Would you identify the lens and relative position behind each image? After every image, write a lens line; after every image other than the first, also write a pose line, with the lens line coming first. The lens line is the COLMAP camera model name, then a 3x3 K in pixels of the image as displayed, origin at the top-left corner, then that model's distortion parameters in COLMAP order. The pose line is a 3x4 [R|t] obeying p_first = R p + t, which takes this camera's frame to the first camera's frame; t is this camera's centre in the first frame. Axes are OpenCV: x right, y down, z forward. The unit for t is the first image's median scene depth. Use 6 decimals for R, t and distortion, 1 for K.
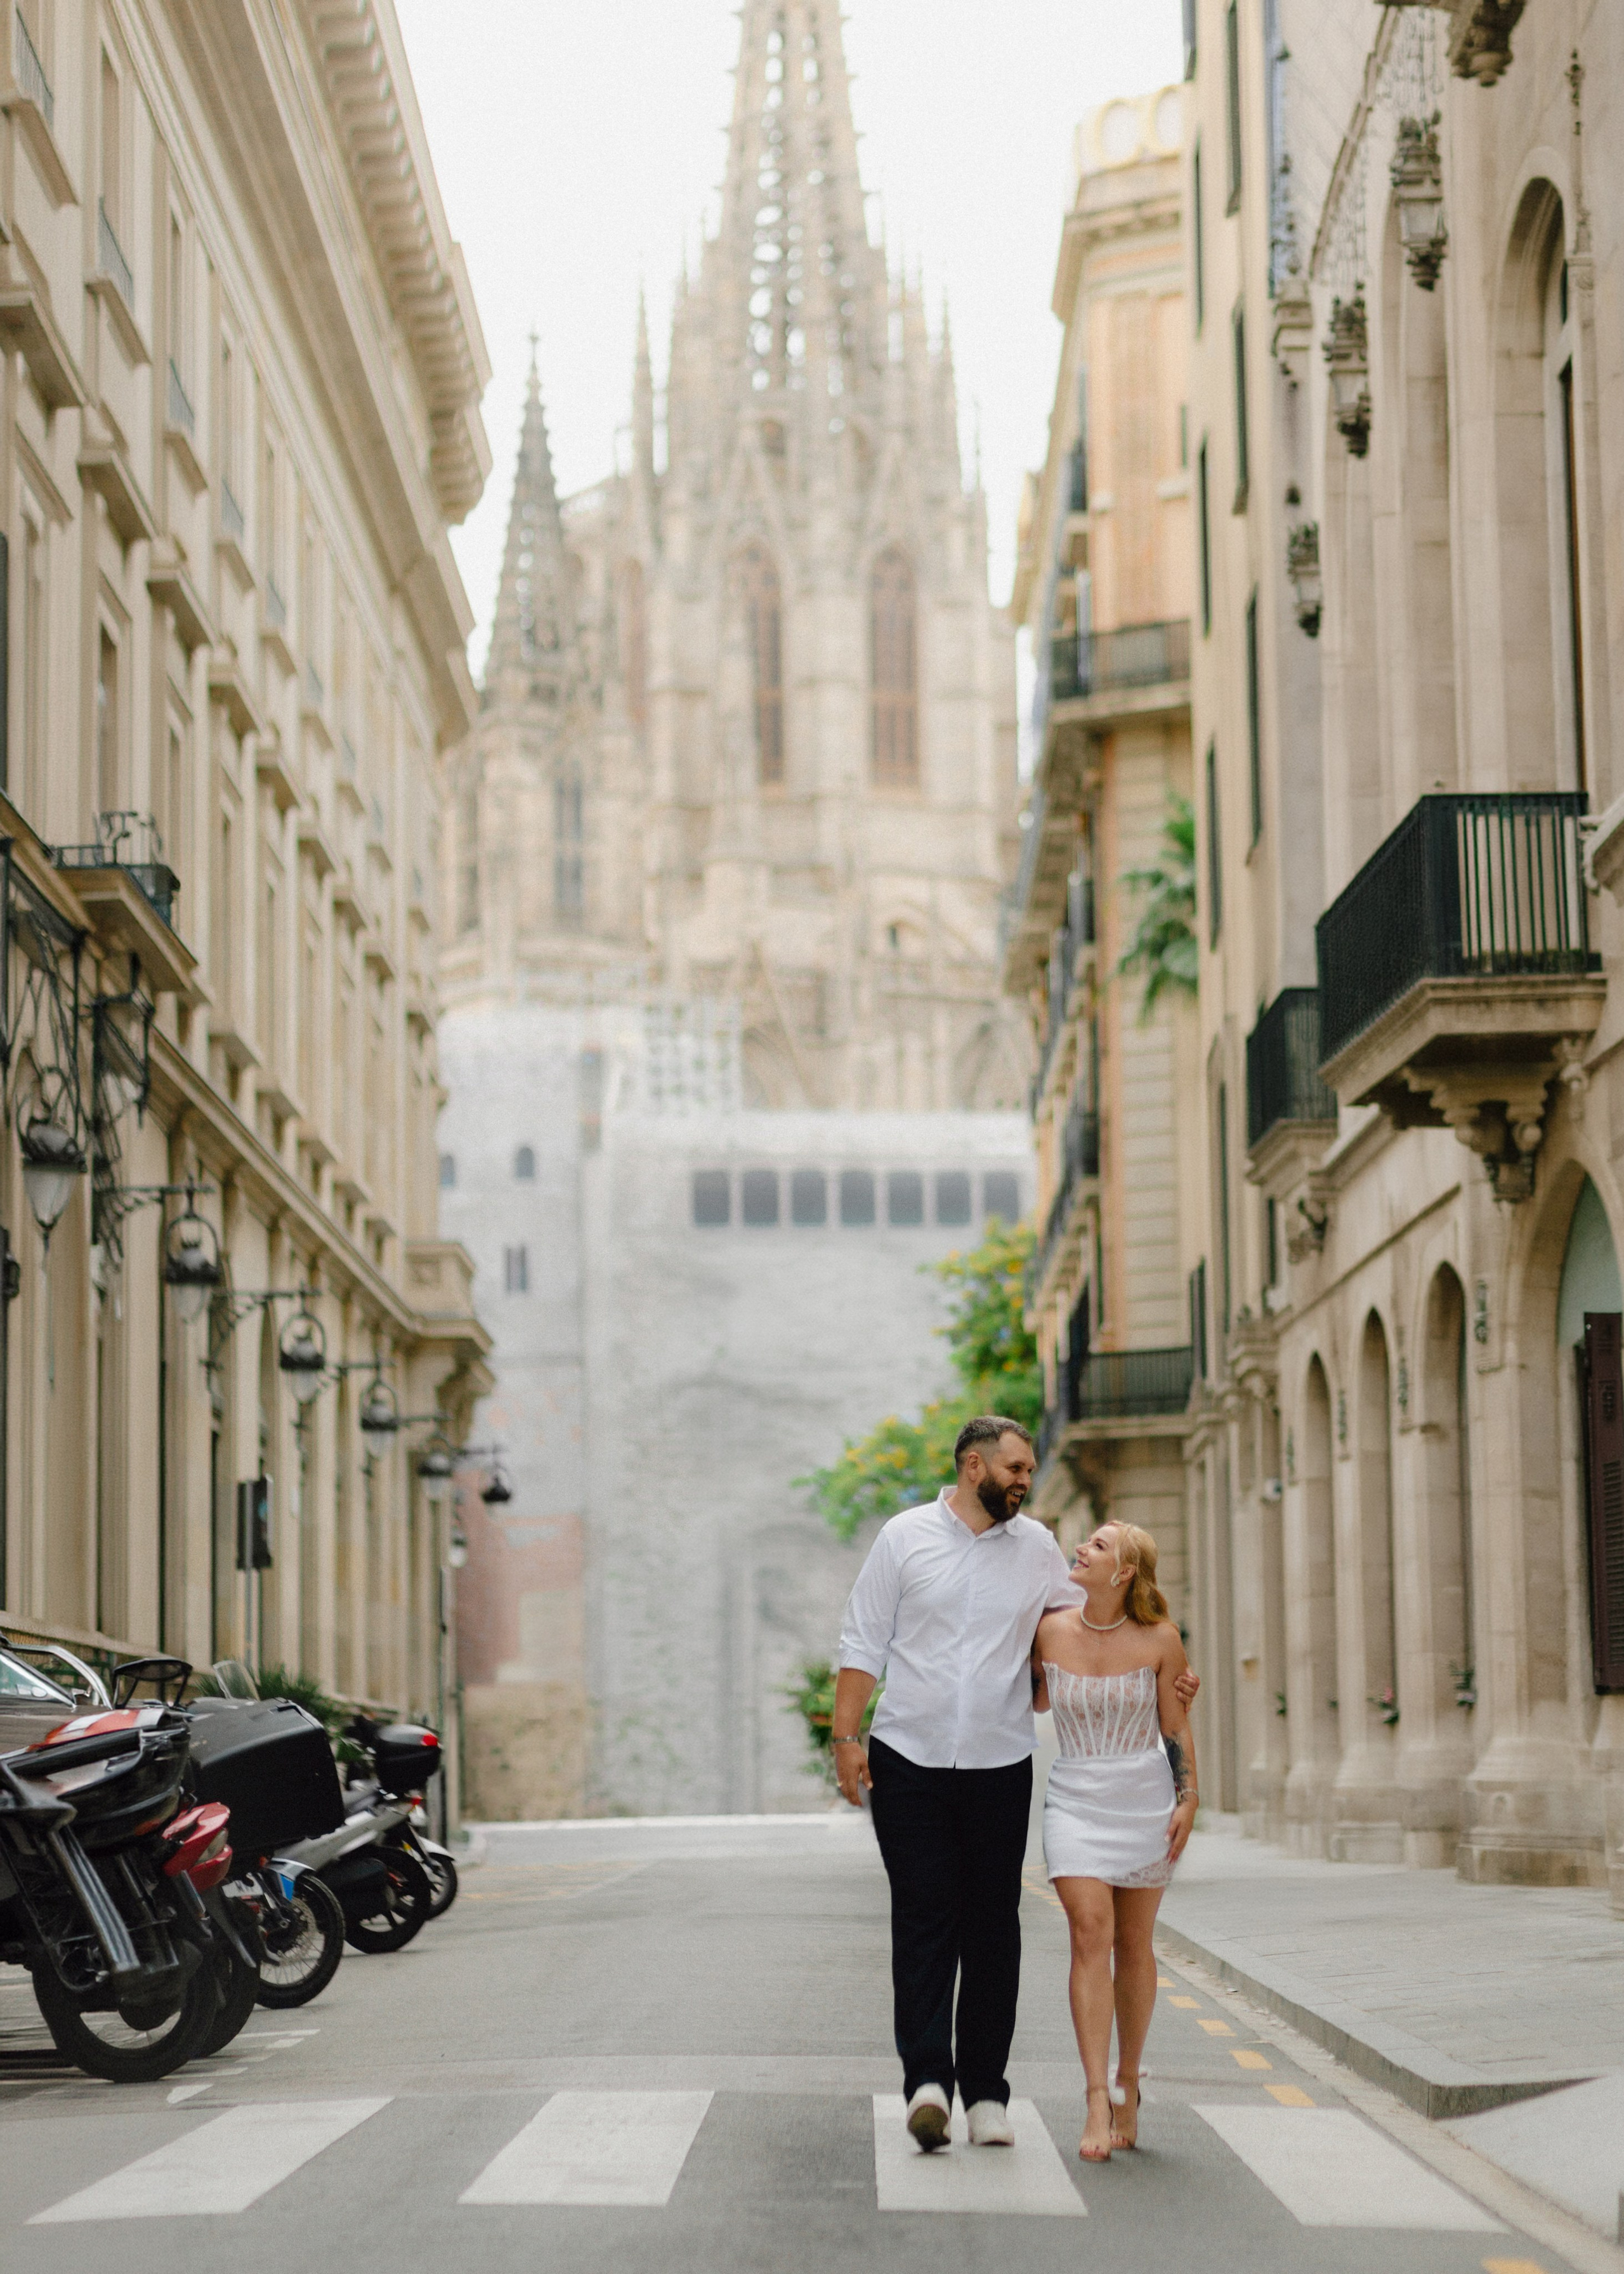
lens RADIAL K [[5046.7, 0, 812.0], [0, 5046.7, 1137.0], [0, 0, 1]] dist [0.059433, 0.002975]
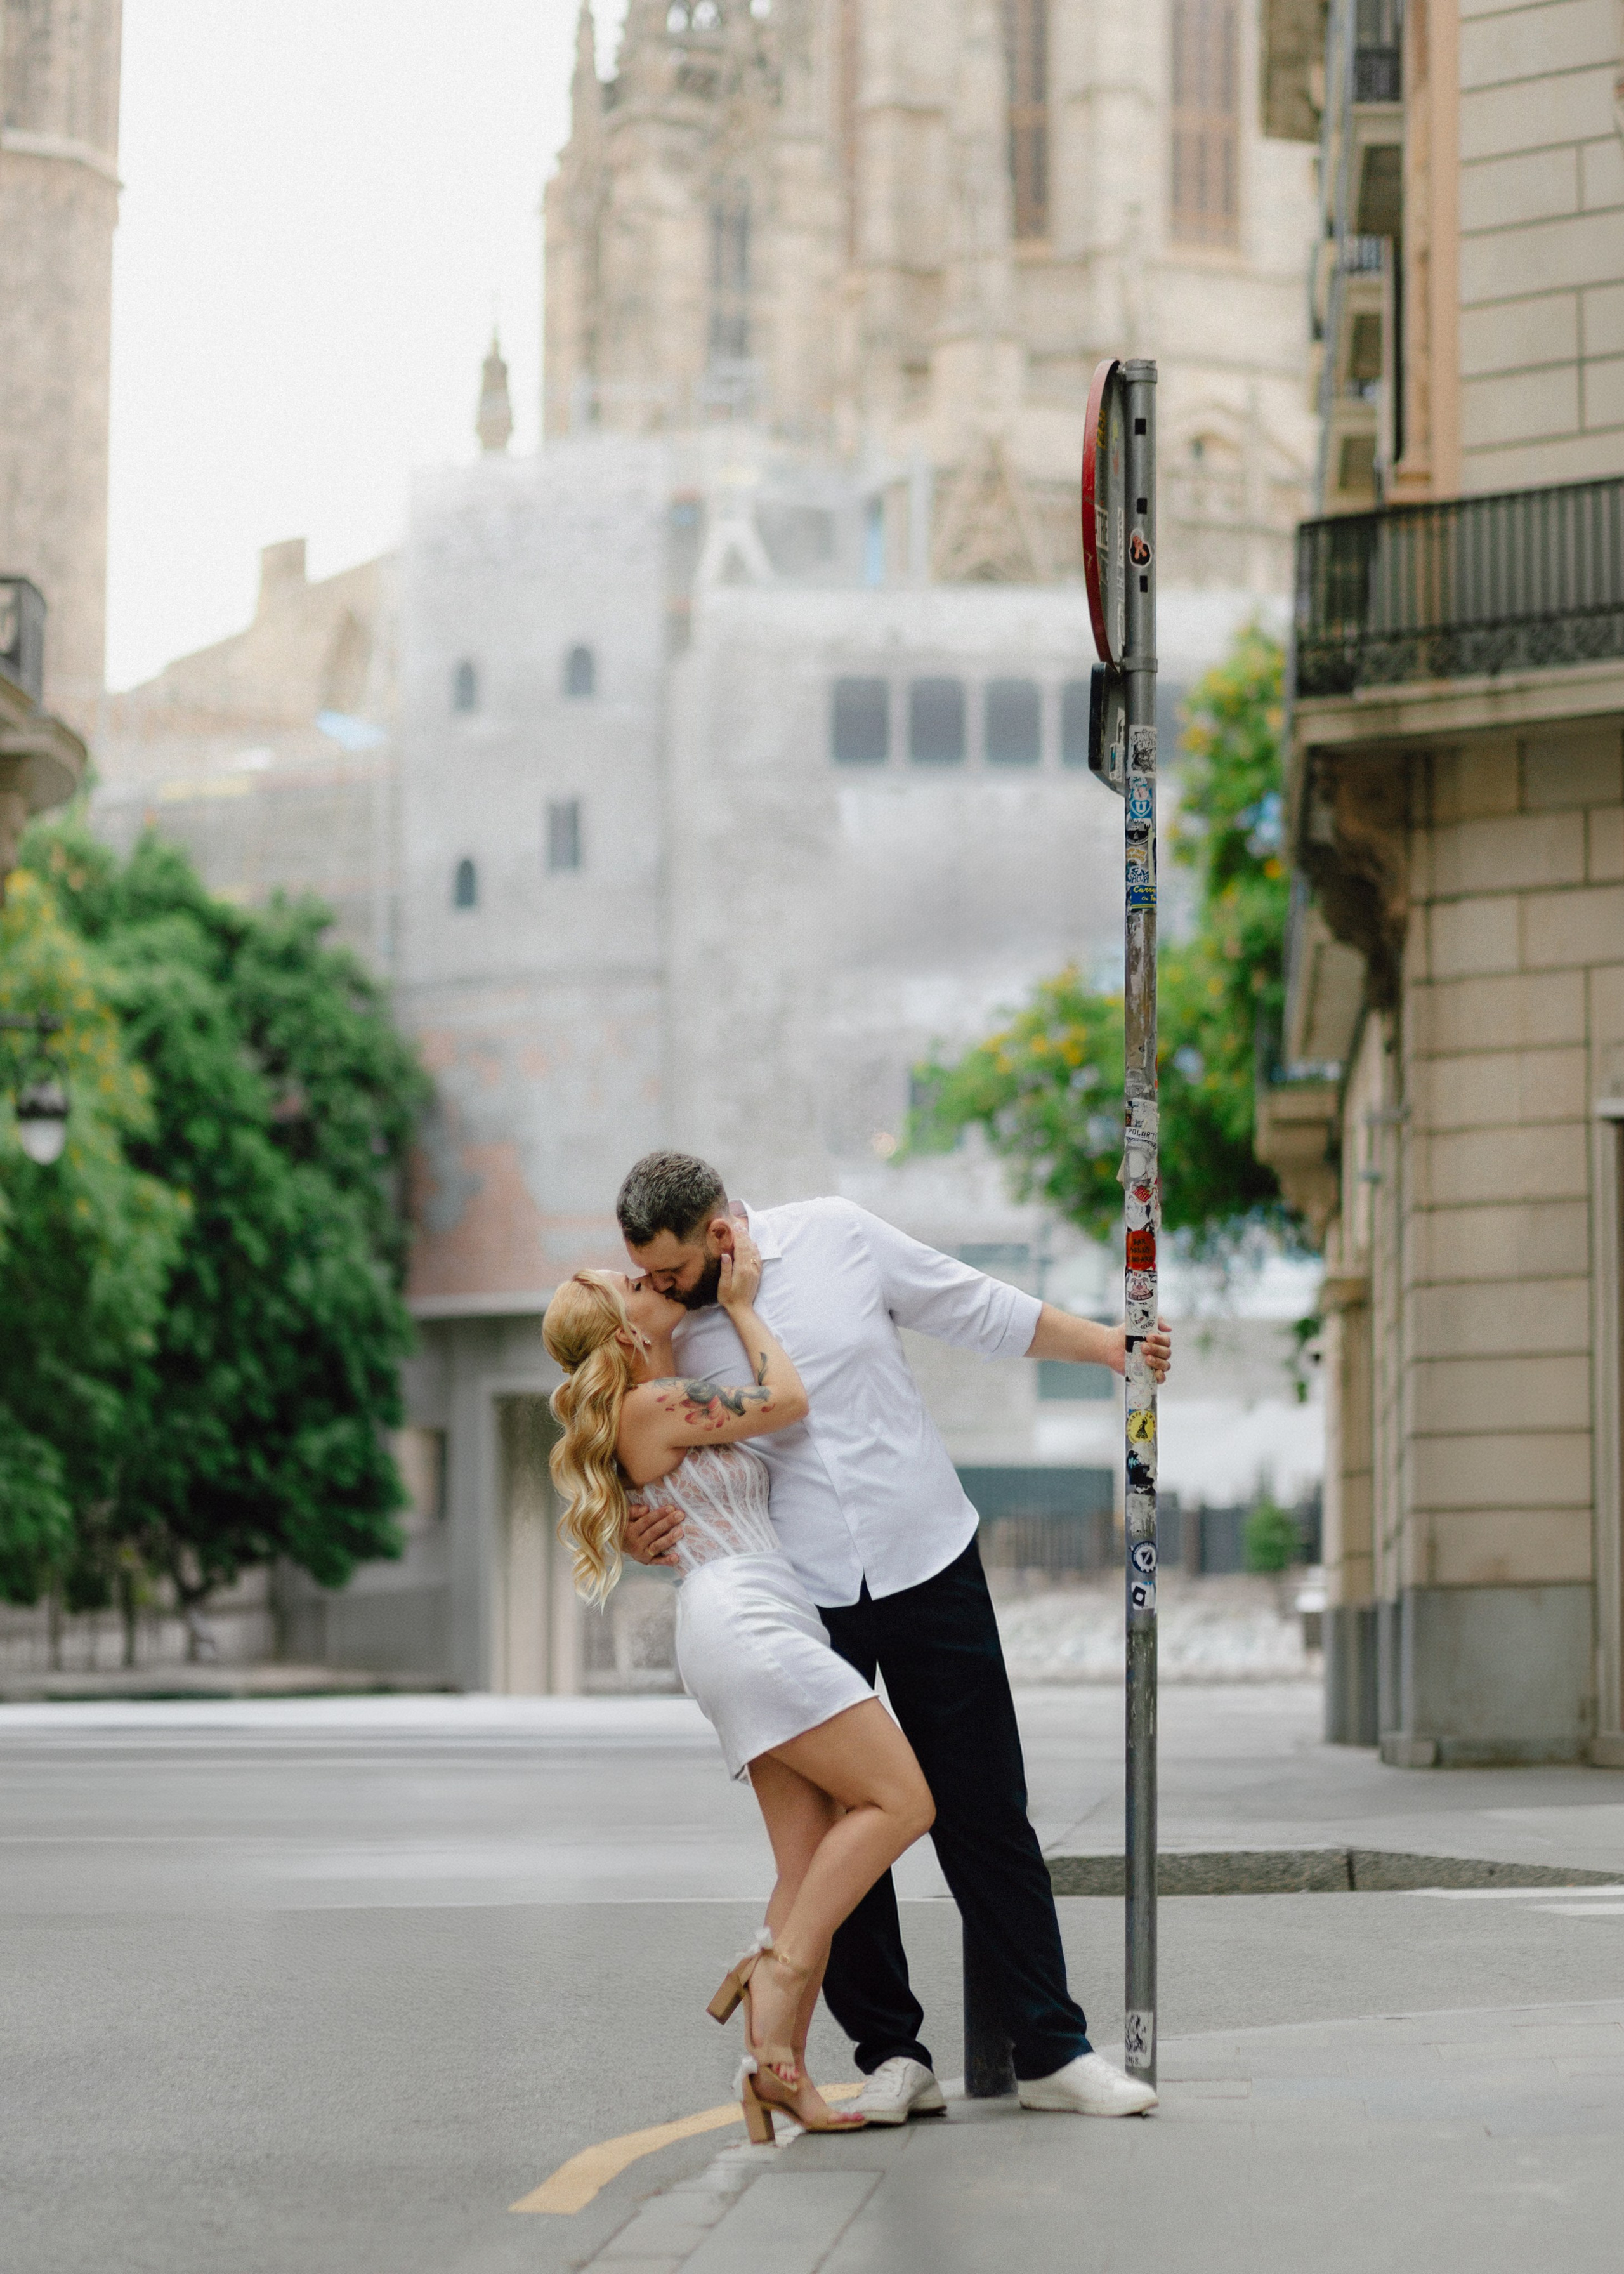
lens RADIAL K [[5651.5, 0, 812.0], [0, 5651.5, 1137.0], [0, 0, 1]] dist [0.086668, -0.192486]
pose [[0.997855, 0.013704, -0.064012, 0.019402], [-0.011120, 0.999116, 0.040538, 0.033839], [0.064510, -0.039739, 0.997125, 0.265556]]
